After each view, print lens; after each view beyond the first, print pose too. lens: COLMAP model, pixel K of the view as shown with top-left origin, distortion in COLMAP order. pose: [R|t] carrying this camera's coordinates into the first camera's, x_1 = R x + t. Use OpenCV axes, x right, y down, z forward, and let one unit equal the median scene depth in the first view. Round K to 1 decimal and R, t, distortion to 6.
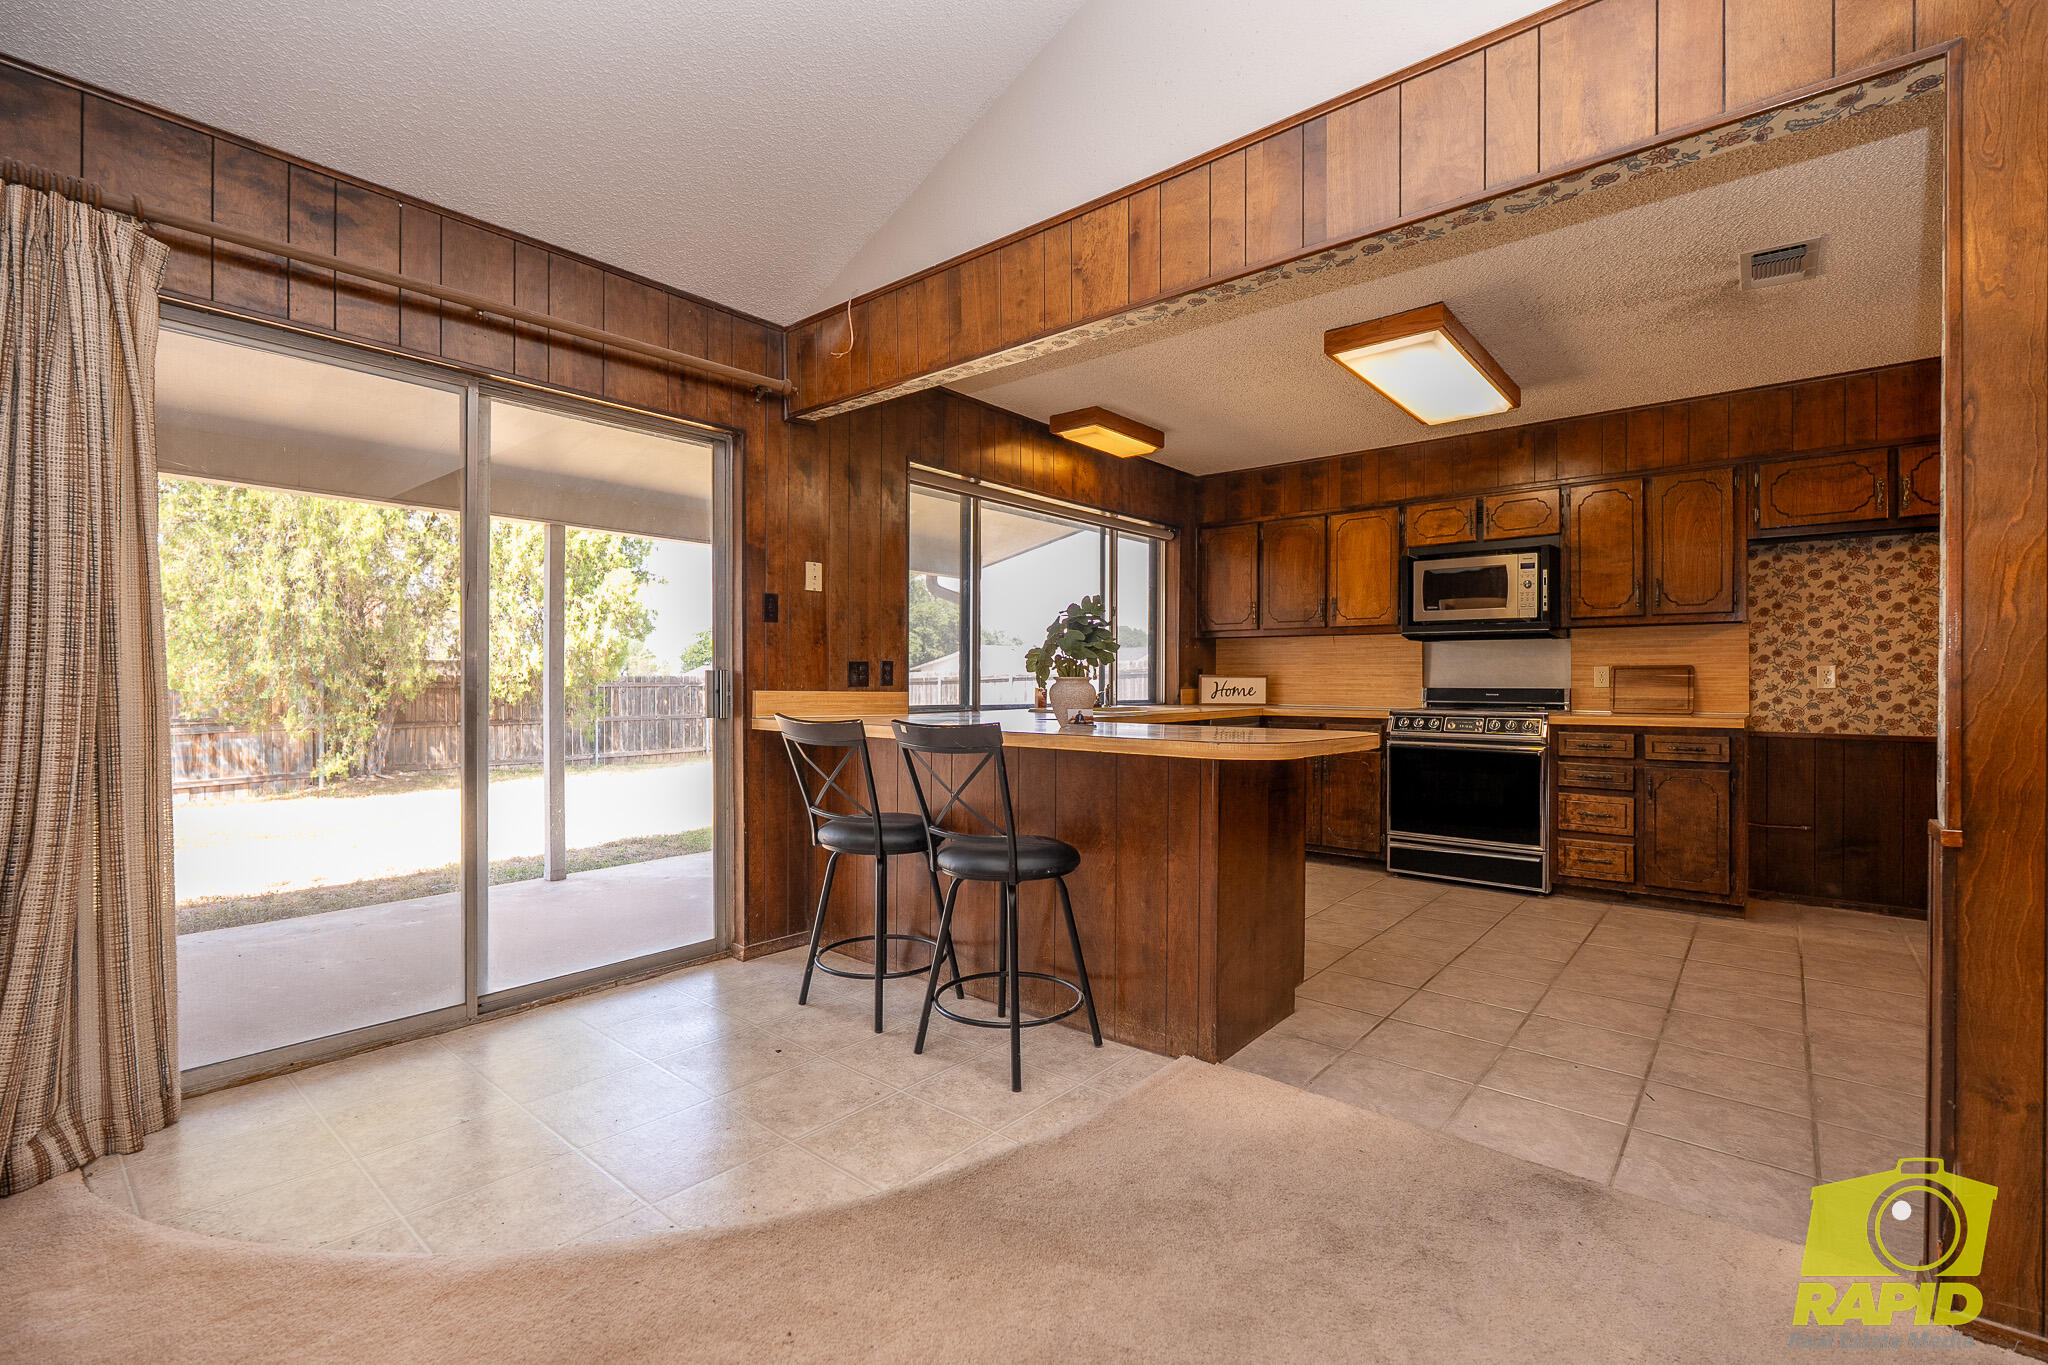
lens RADIAL K [[896.3, 0, 1024.0], [0, 896.3, 682.5], [0, 0, 1]] dist [-0.008234, 0.001935]
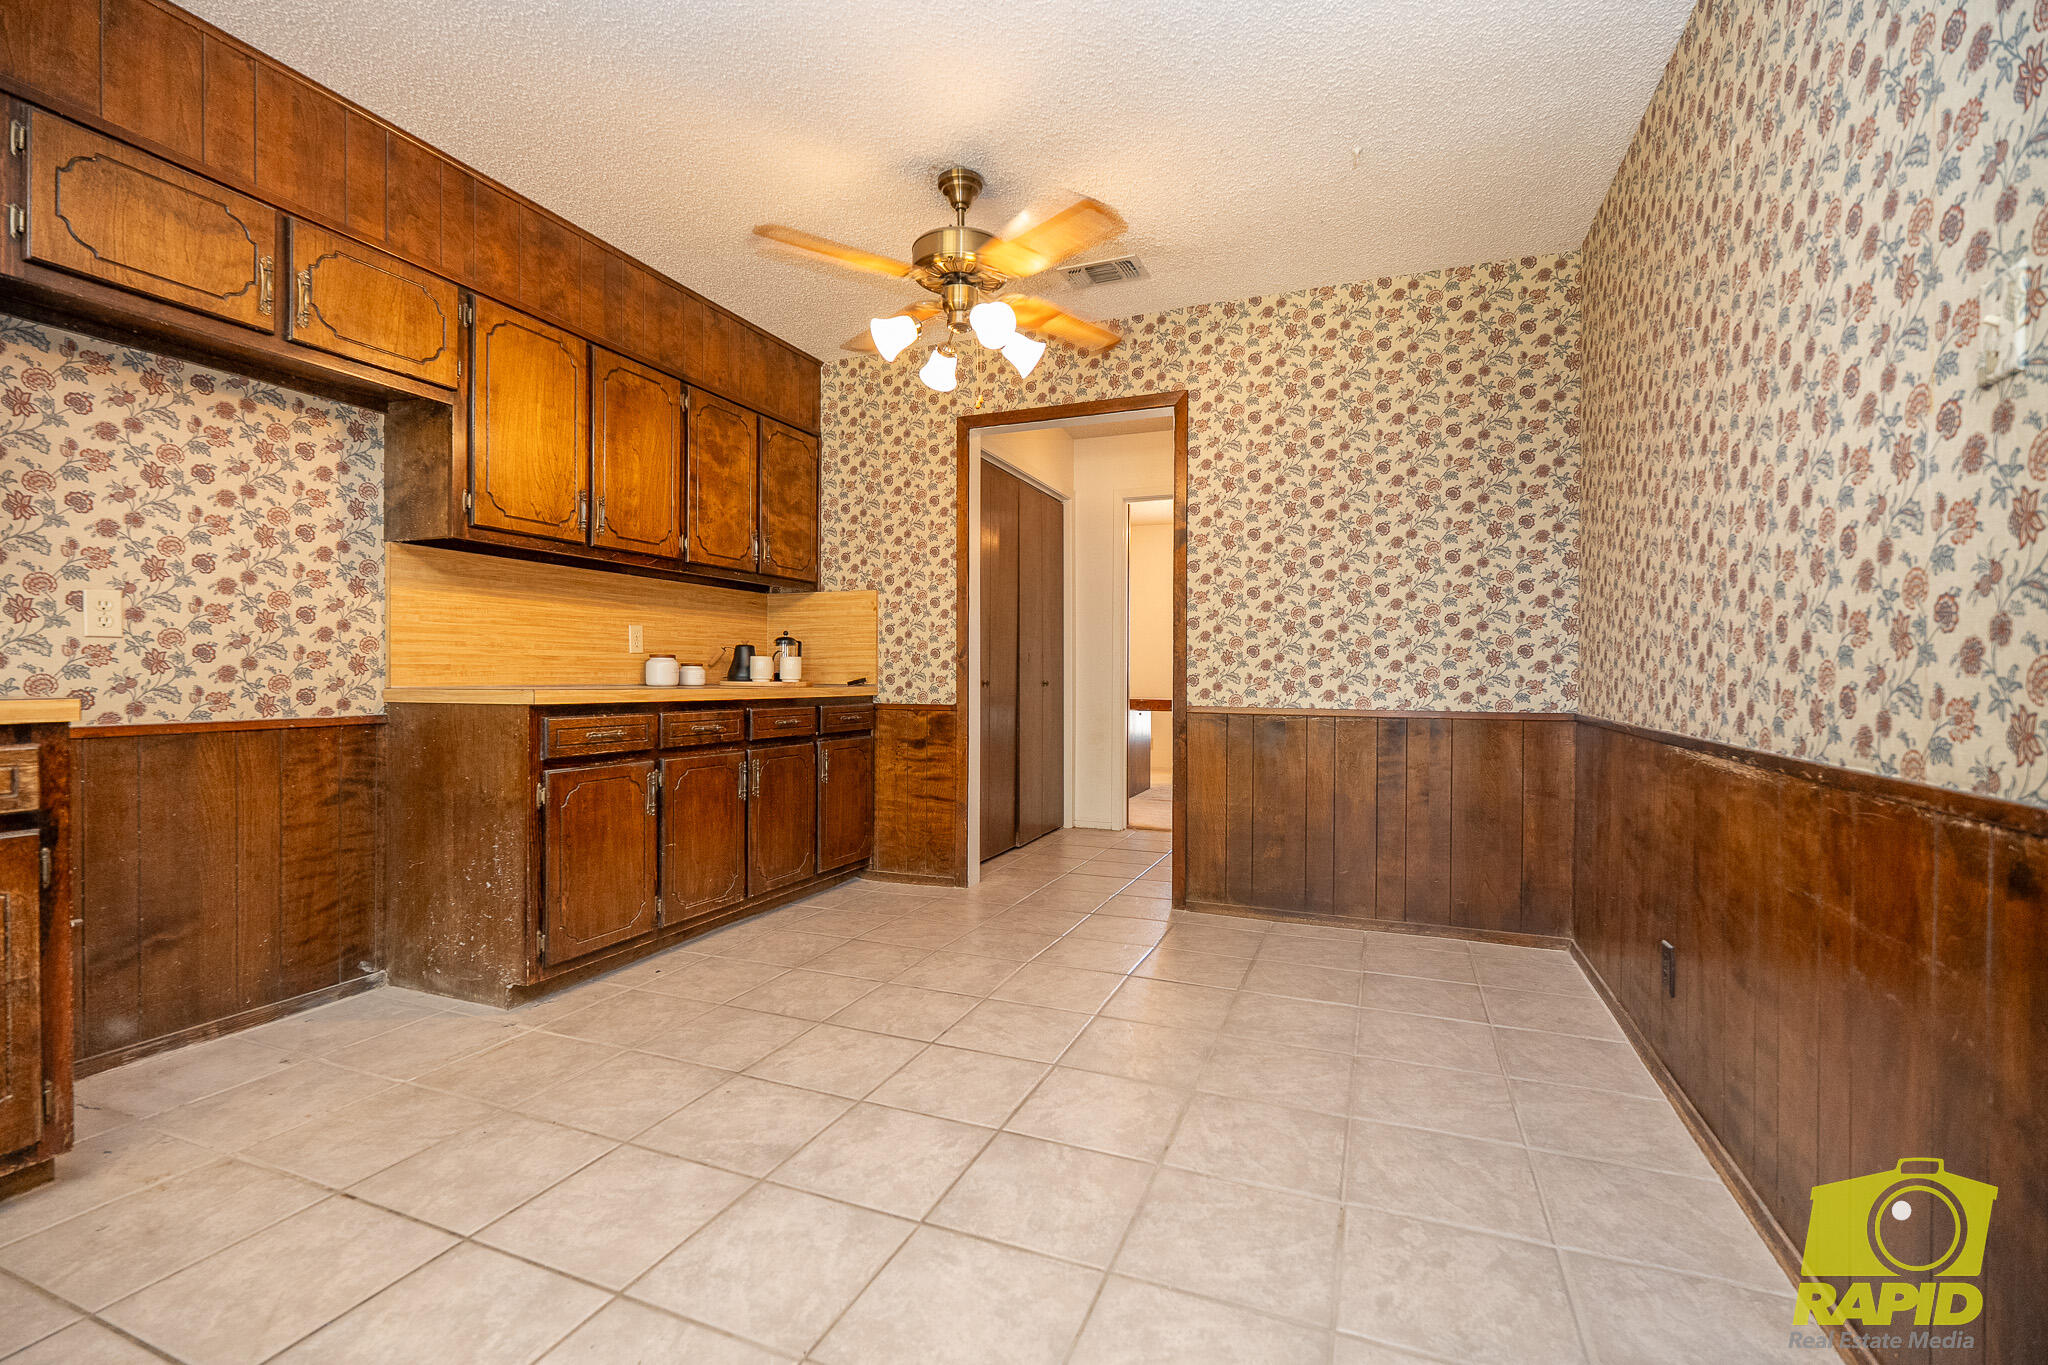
lens RADIAL K [[896.3, 0, 1024.0], [0, 896.3, 682.5], [0, 0, 1]] dist [-0.008234, 0.001935]
pose [[-0.312194, -0.013129, 0.949928, 0.252840], [-0.003501, 0.999914, 0.012669, 0.023870], [-0.950012, 0.000629, -0.312212, 0.644136]]
